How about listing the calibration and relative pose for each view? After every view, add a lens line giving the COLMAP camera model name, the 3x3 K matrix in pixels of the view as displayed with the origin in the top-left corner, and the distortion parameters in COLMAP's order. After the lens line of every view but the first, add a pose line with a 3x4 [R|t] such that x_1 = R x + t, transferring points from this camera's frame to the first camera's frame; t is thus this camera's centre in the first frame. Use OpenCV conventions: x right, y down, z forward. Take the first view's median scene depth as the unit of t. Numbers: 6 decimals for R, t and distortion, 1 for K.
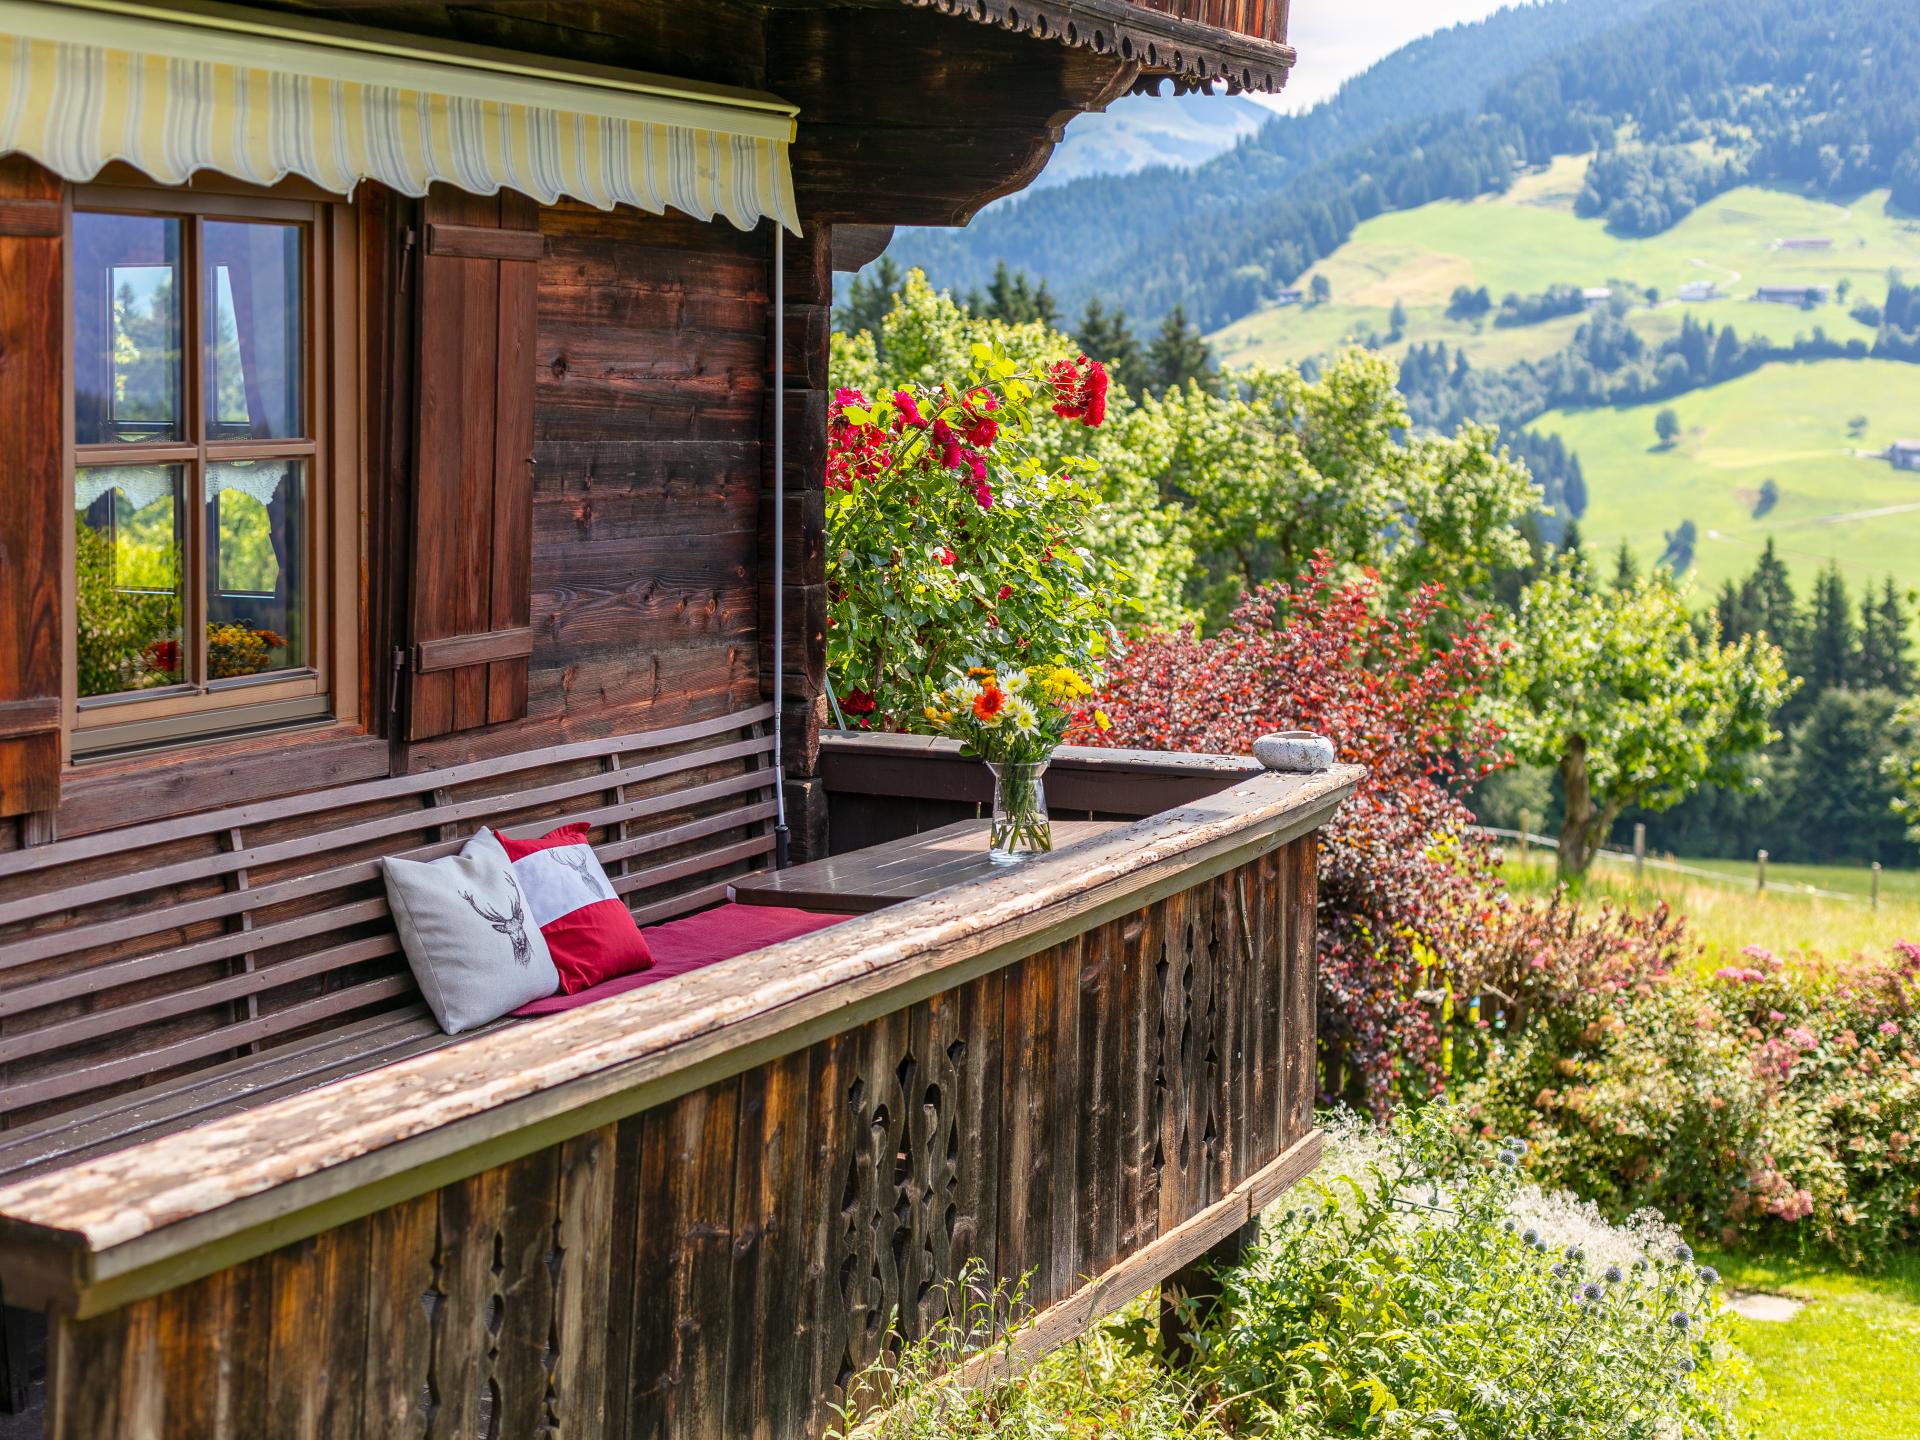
lens RADIAL K [[3150.2, 0, 959.2], [0, 3150.2, 533.3], [0, 0, 1]] dist [-0.003898, -0.020315]
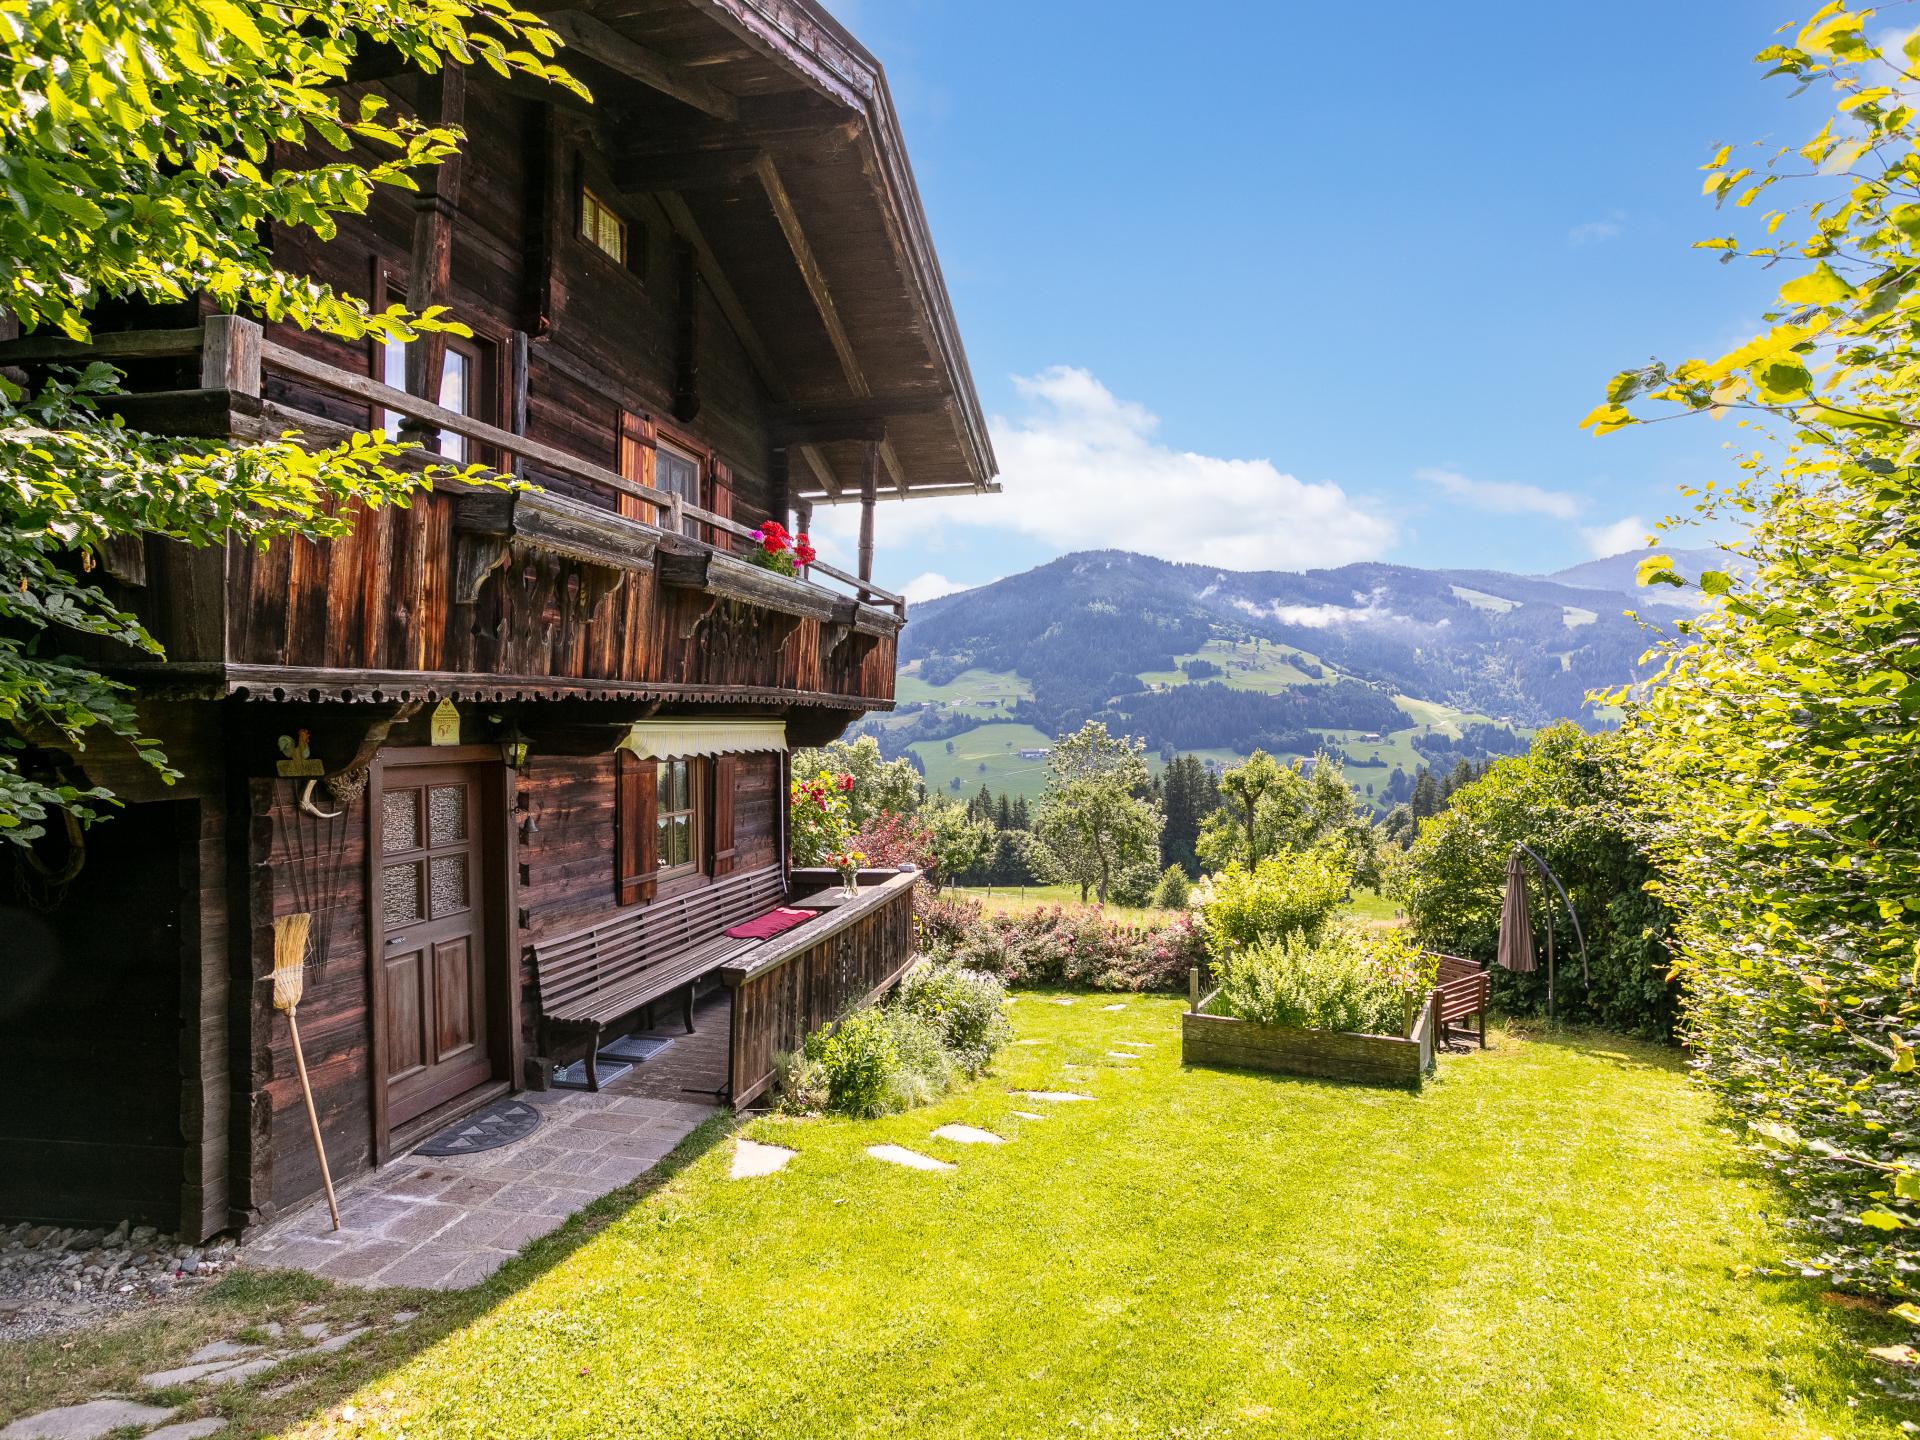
lens RADIAL K [[1069.9, 0, 960.0], [0, 1069.9, 720.0], [0, 0, 1]] dist [-0.006749, 0.000671]
pose [[0.972556, -0.022908, 0.231538, -0.151585], [0.036511, 0.997839, -0.054636, -0.048026], [-0.229786, 0.061590, 0.971290, -0.441336]]
